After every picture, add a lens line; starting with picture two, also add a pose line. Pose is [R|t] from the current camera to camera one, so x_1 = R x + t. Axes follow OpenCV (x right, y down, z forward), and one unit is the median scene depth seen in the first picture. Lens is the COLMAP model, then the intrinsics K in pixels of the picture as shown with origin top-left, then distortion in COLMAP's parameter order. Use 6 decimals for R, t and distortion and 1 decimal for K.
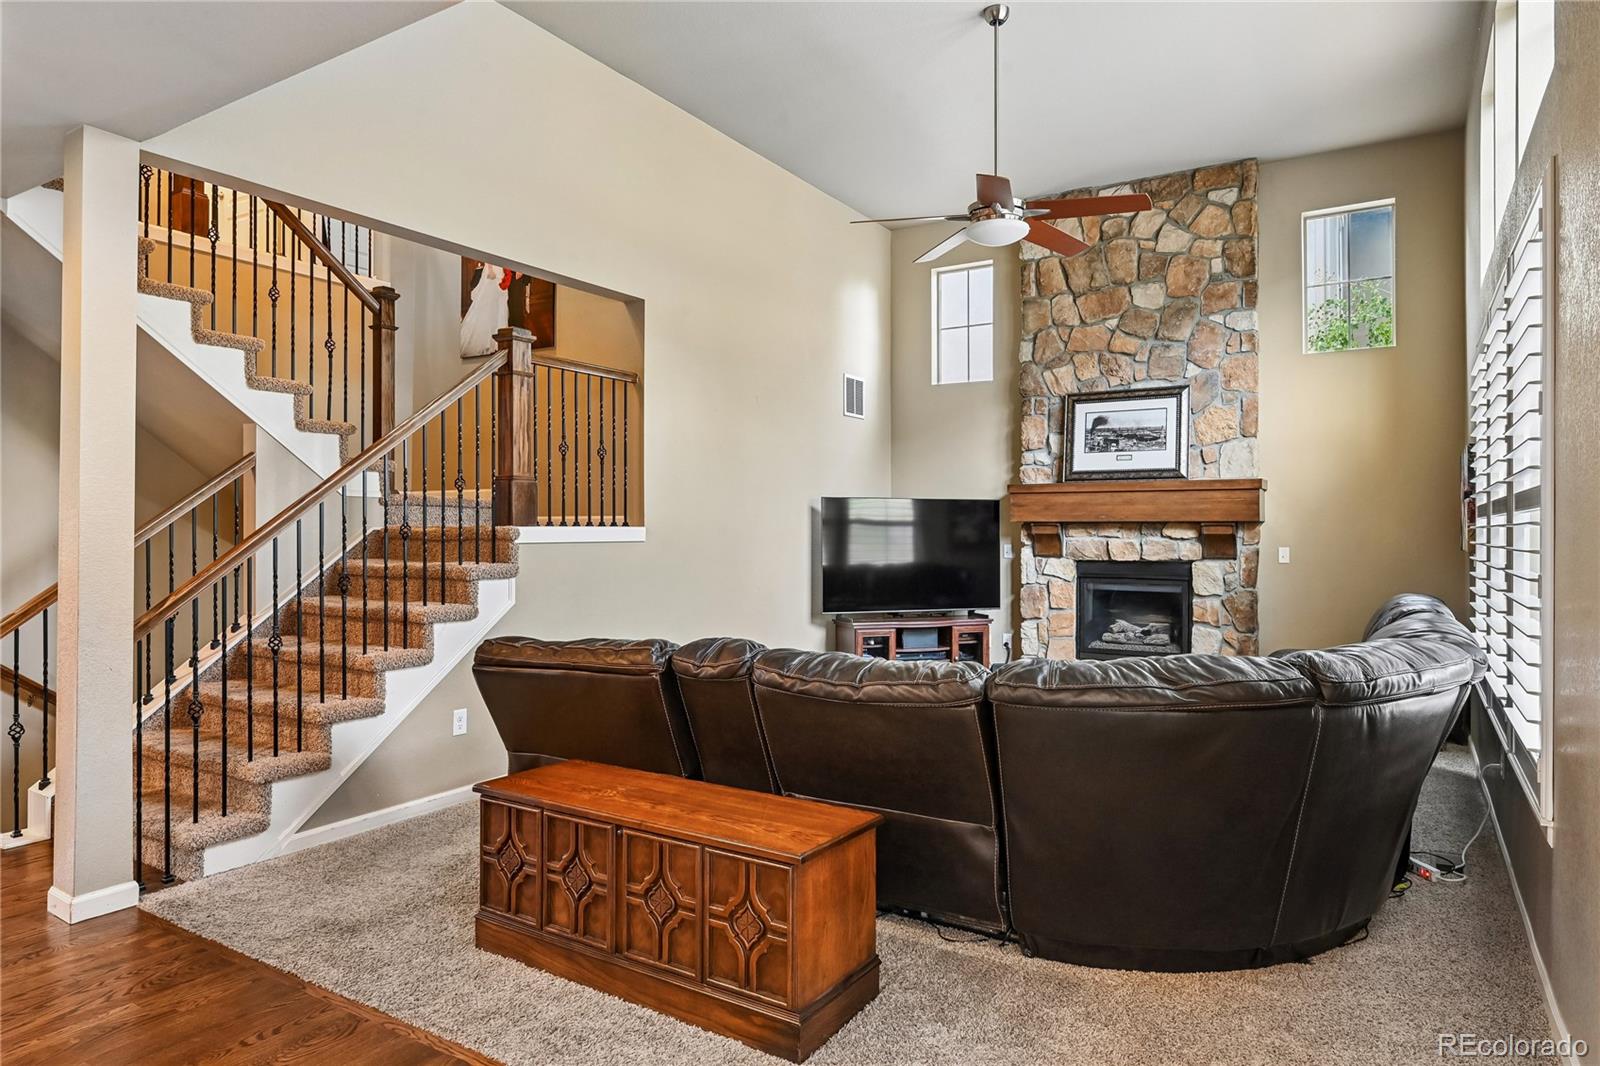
lens RADIAL K [[958.9, 0, 816.4], [0, 958.9, 526.0], [0, 0, 1]] dist [-0.005812, 0.003137]
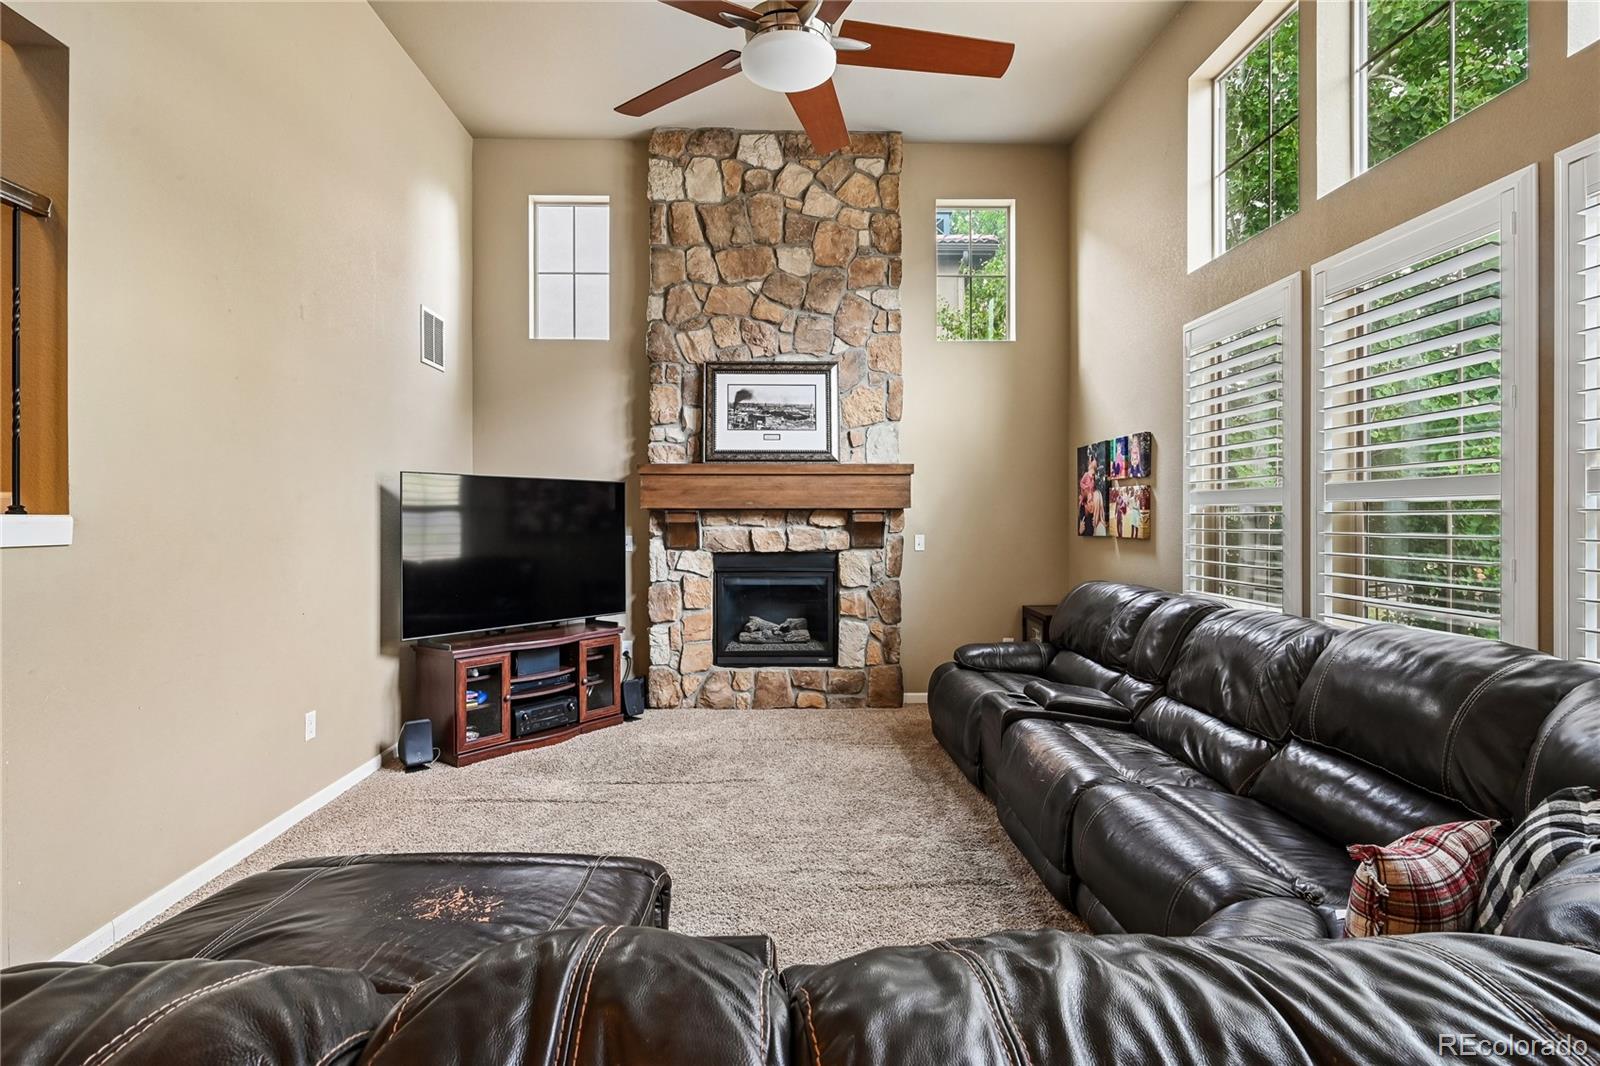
lens RADIAL K [[788.1, 0, 771.0], [0, 788.1, 513.3], [0, 0, 1]] dist [-0.000212, -0.000742]
pose [[0.840756, -0.000167, 0.541414, -0.082355], [0.000188, 1.000000, 0.000016, -0.000111], [-0.541414, 0.000088, 0.840756, 0.403245]]
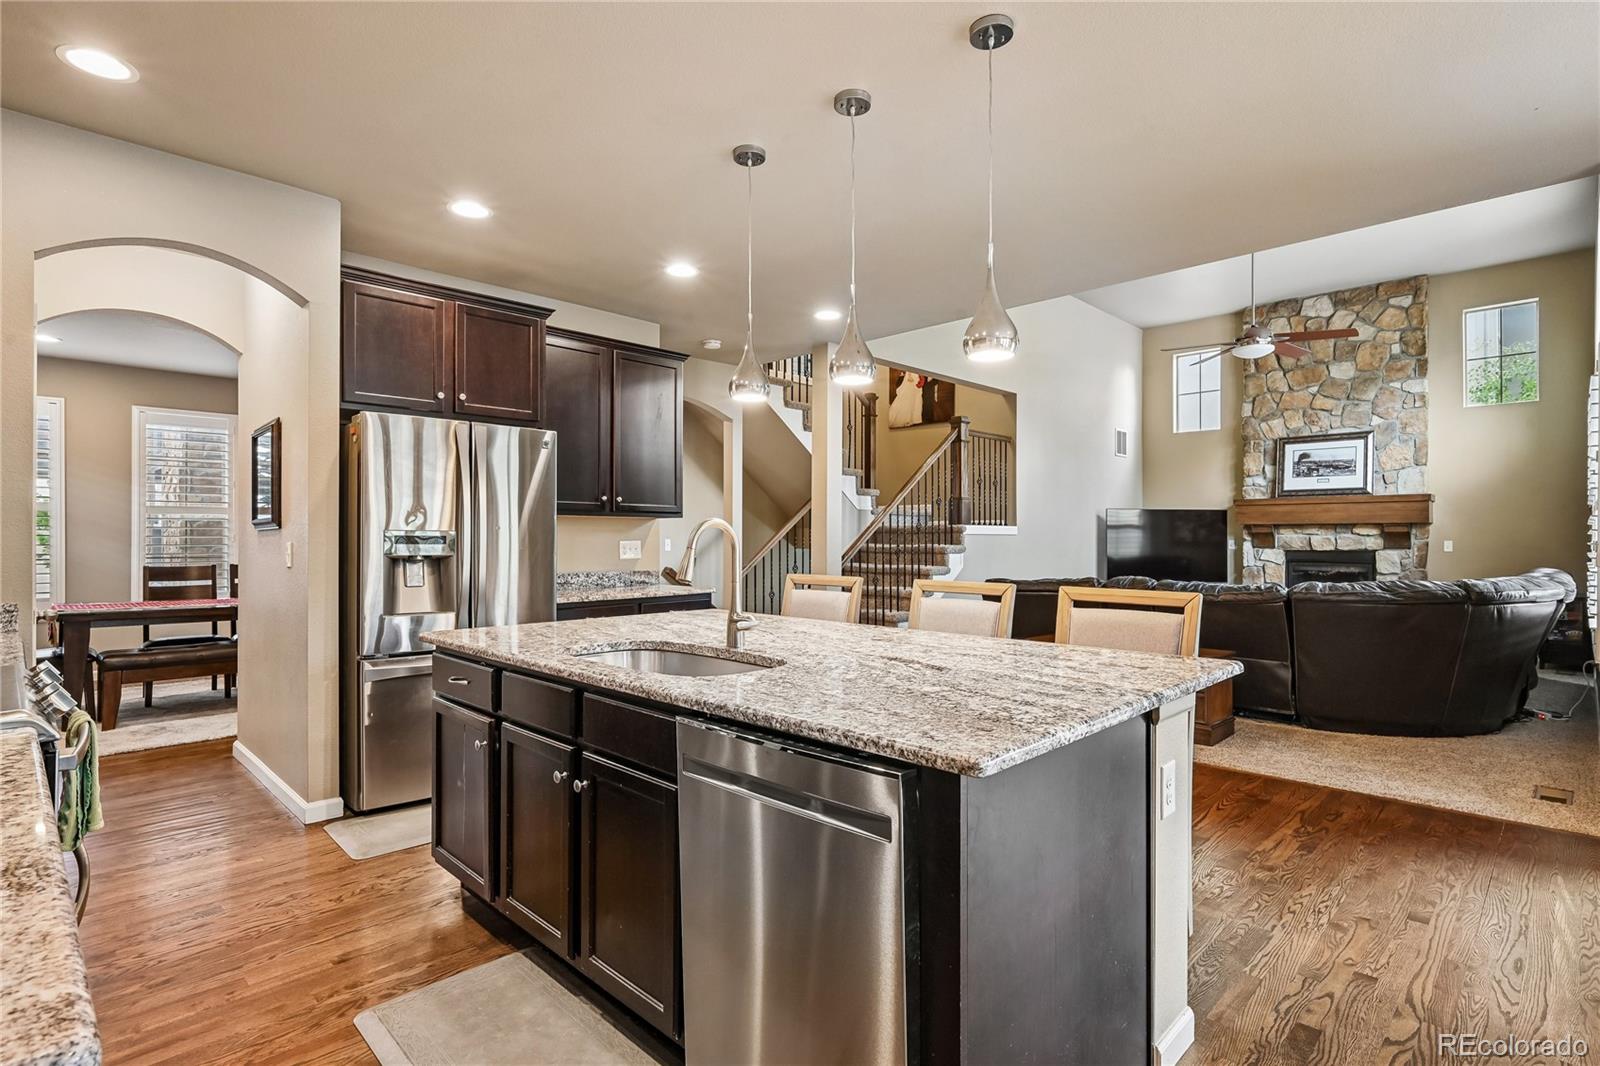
lens RADIAL K [[788.1, 0, 806.7], [0, 788.1, 537.6], [0, 0, 1]] dist [-0.000212, -0.000742]
pose [[0.974261, 0.000979, -0.225423, -0.192154], [-0.000604, 0.999998, 0.001734, 0.016061], [0.225424, -0.001553, 0.974260, -0.386855]]
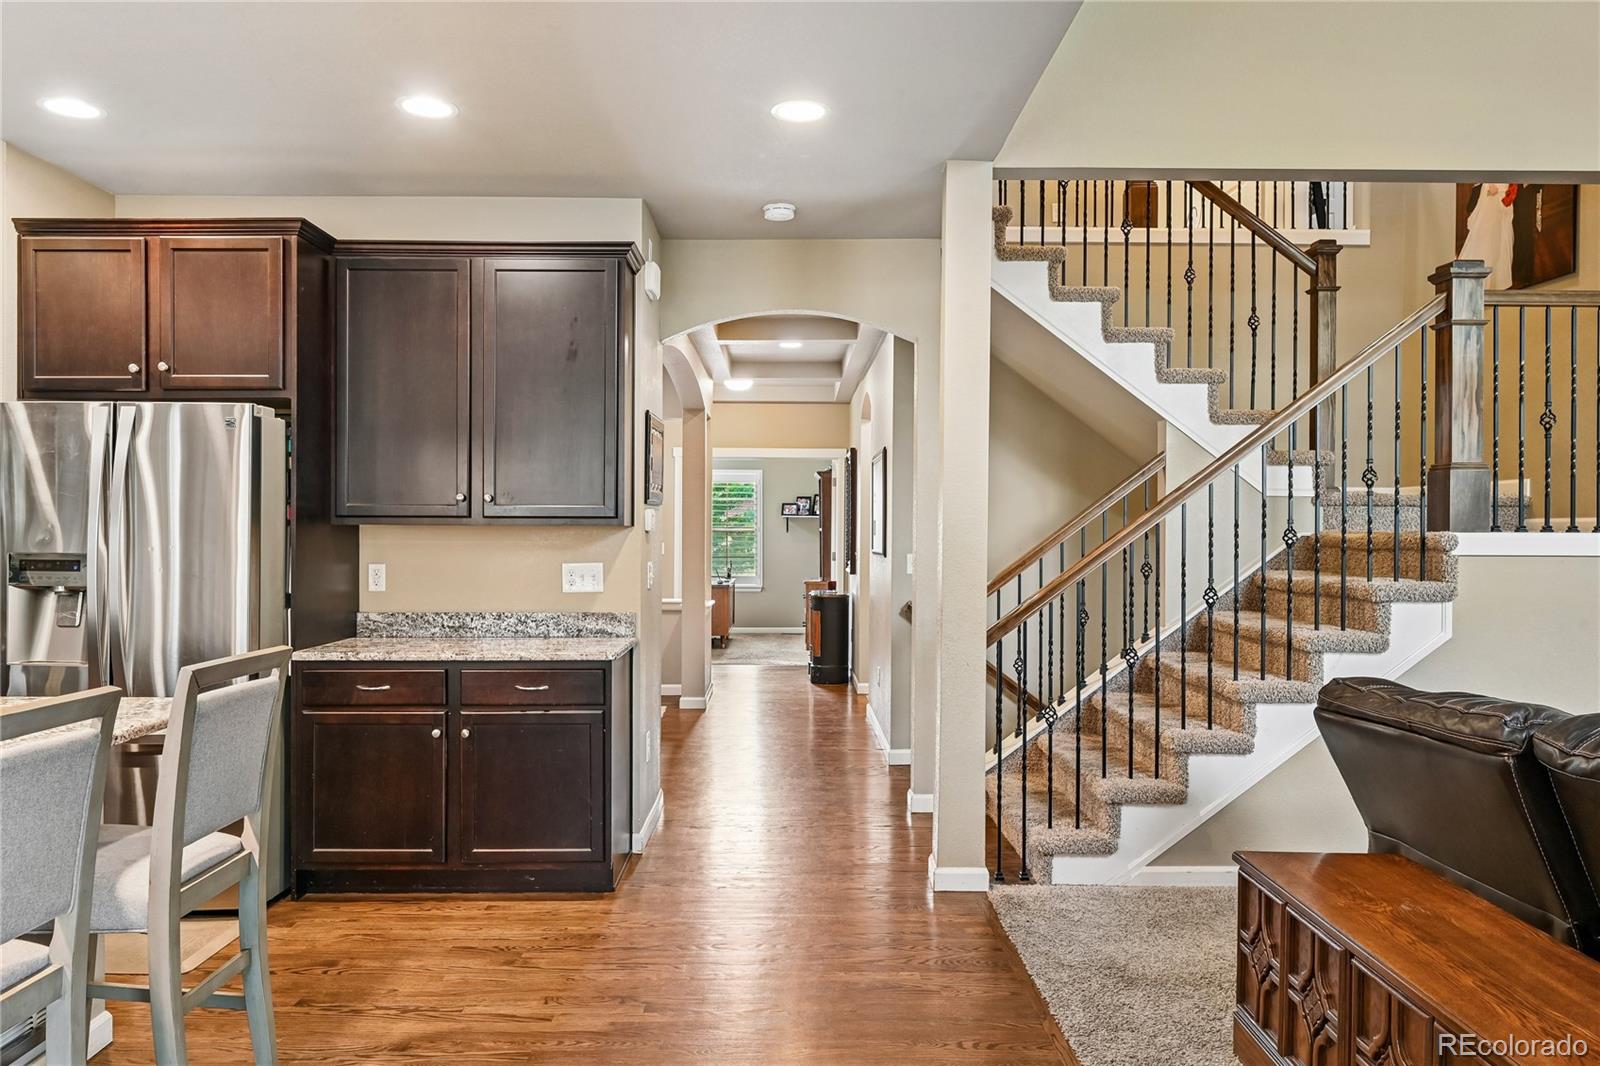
lens RADIAL K [[1142.0, 0, 797.1], [0, 1142.0, 540.8], [0, 0, 1]] dist [-0.003382, -0.005812]
pose [[0.526860, 0.010850, -0.849883, 0.118519], [-0.003023, 0.999936, 0.010892, -0.000701], [0.849947, -0.003170, 0.526859, 0.081074]]
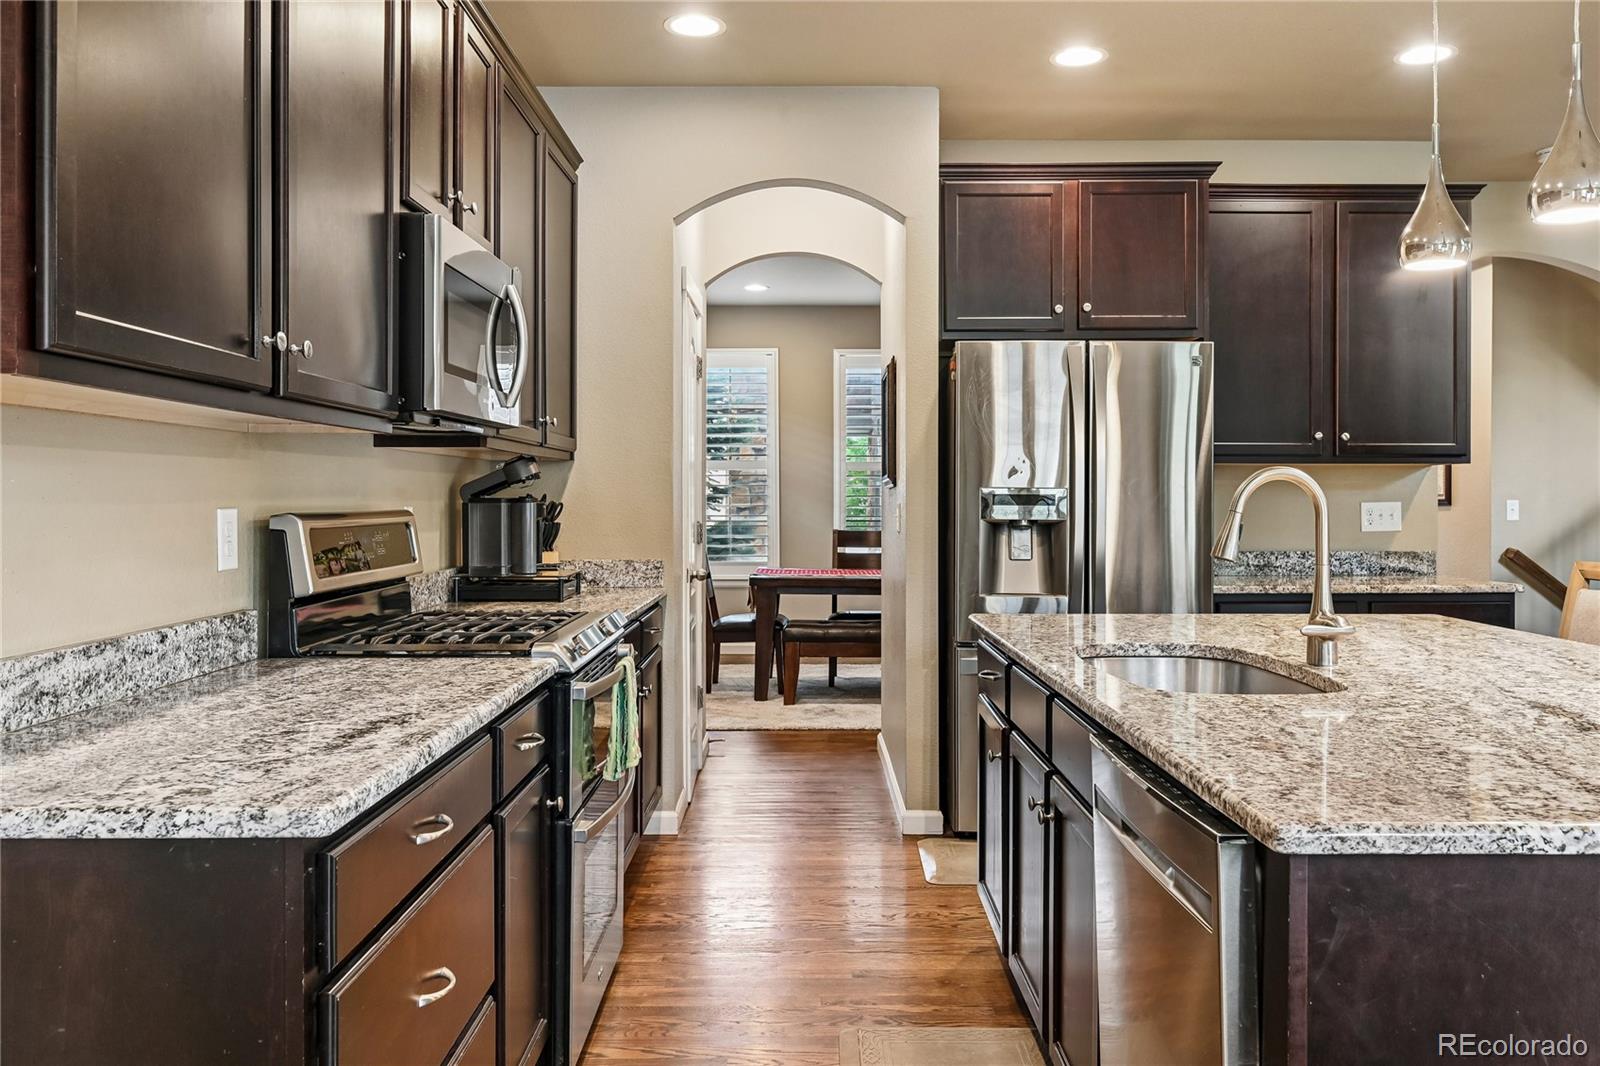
lens RADIAL K [[1207.0, 0, 773.6], [0, 1207.0, 510.6], [0, 0, 1]] dist [-0.002961, -0.002121]
pose [[0.519178, 0.010220, -0.854605, -0.099276], [0.000638, 0.999924, 0.012346, 0.016509], [0.854666, -0.006955, 0.519132, -0.368662]]
